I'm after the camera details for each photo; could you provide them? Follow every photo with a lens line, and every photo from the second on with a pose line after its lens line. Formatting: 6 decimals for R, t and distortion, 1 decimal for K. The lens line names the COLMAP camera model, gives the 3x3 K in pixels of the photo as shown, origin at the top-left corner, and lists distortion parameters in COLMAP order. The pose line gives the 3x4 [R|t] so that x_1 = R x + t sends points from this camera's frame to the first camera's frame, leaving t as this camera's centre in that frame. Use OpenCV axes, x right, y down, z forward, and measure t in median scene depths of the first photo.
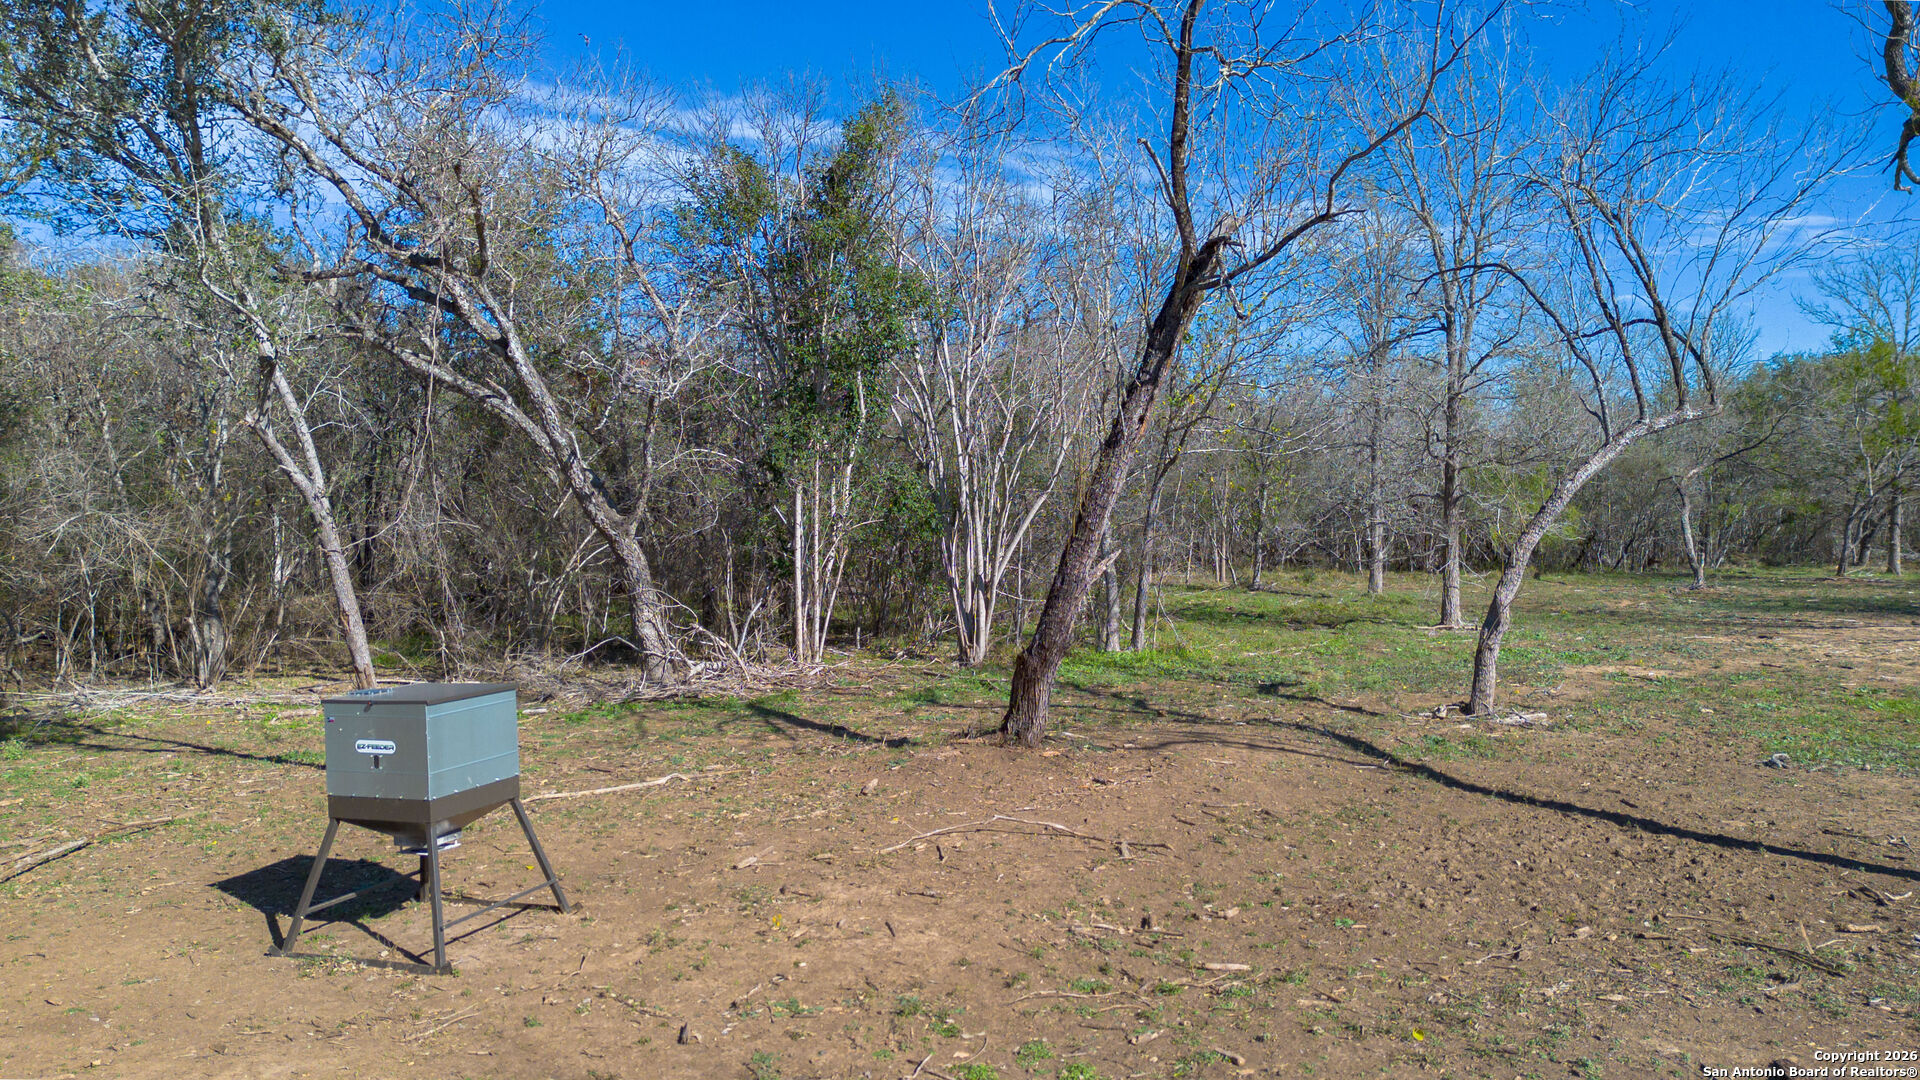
lens RADIAL K [[1386.1, 0, 961.7], [0, 1386.1, 544.8], [0, 0, 1]] dist [0.075186, -0.086260]
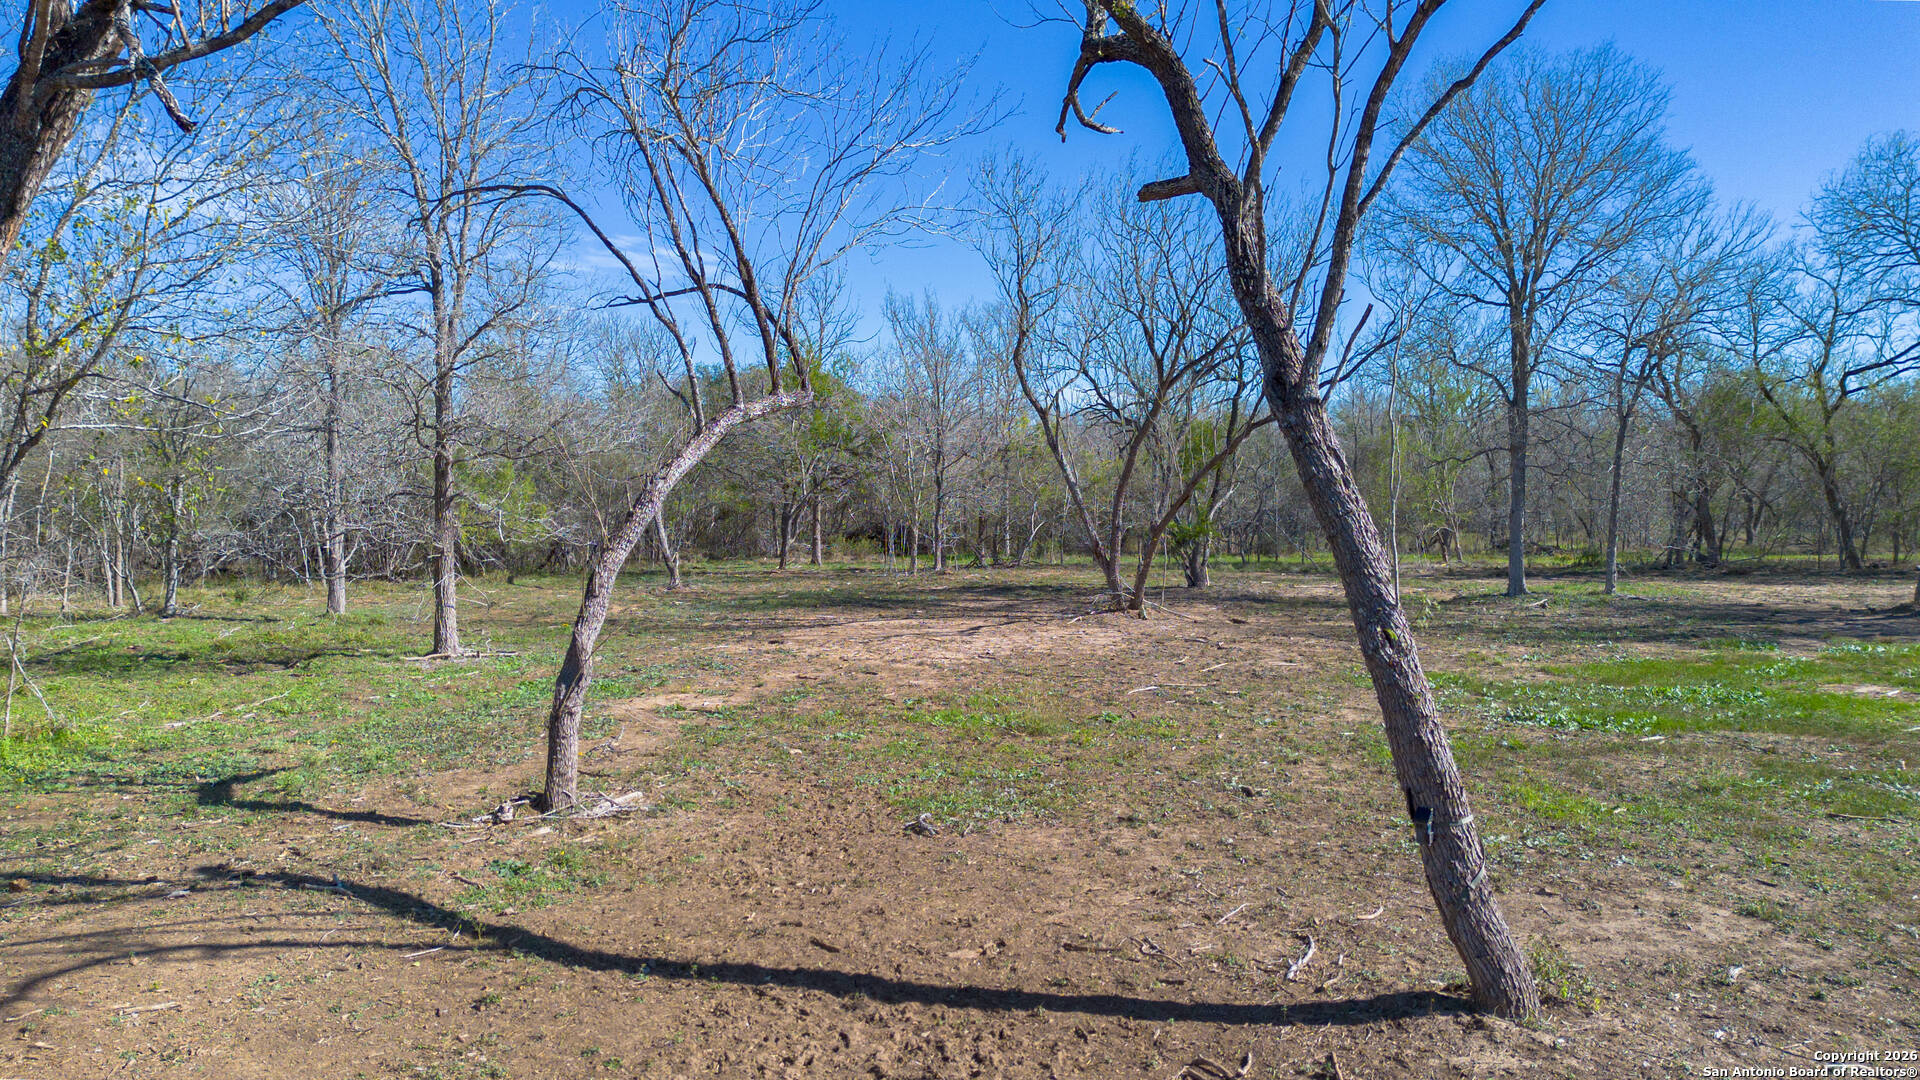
lens RADIAL K [[1386.1, 0, 961.7], [0, 1386.1, 544.8], [0, 0, 1]] dist [0.075186, -0.086260]
pose [[0.745227, -0.021876, 0.666452, 0.030748], [0.019807, 0.999747, 0.010667, -0.008761], [-0.666517, 0.005251, 0.745472, 0.191914]]
